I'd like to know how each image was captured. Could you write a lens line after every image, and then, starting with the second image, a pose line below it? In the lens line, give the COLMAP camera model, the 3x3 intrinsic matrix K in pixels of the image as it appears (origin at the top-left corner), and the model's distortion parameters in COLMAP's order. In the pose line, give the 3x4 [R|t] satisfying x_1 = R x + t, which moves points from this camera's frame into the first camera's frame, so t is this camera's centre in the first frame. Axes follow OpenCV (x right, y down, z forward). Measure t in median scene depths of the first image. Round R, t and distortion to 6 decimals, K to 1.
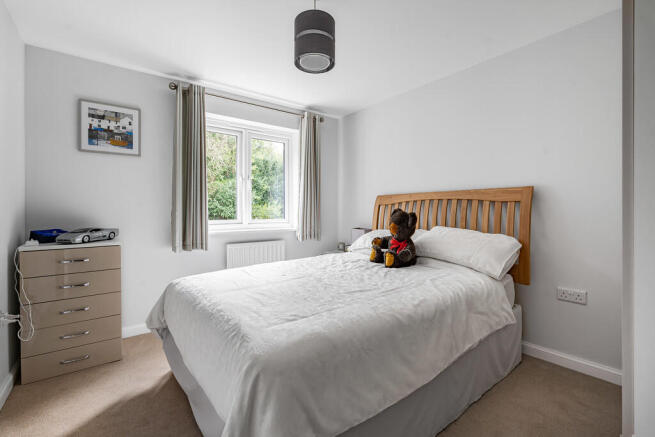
lens RADIAL K [[292.9, 0, 327.5], [0, 292.9, 218.5], [0, 0, 1]] dist [-0.002003, -0.000352]
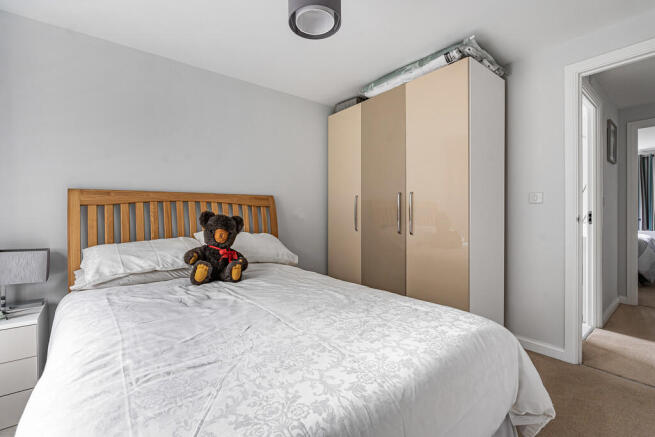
lens RADIAL K [[292.9, 0, 327.5], [0, 292.9, 218.5], [0, 0, 1]] dist [-0.002003, -0.000352]
pose [[-0.024312, -0.003265, 0.999699, -0.603722], [0.004409, 0.999985, 0.003374, -0.013187], [-0.999695, 0.004490, -0.024298, 0.710815]]
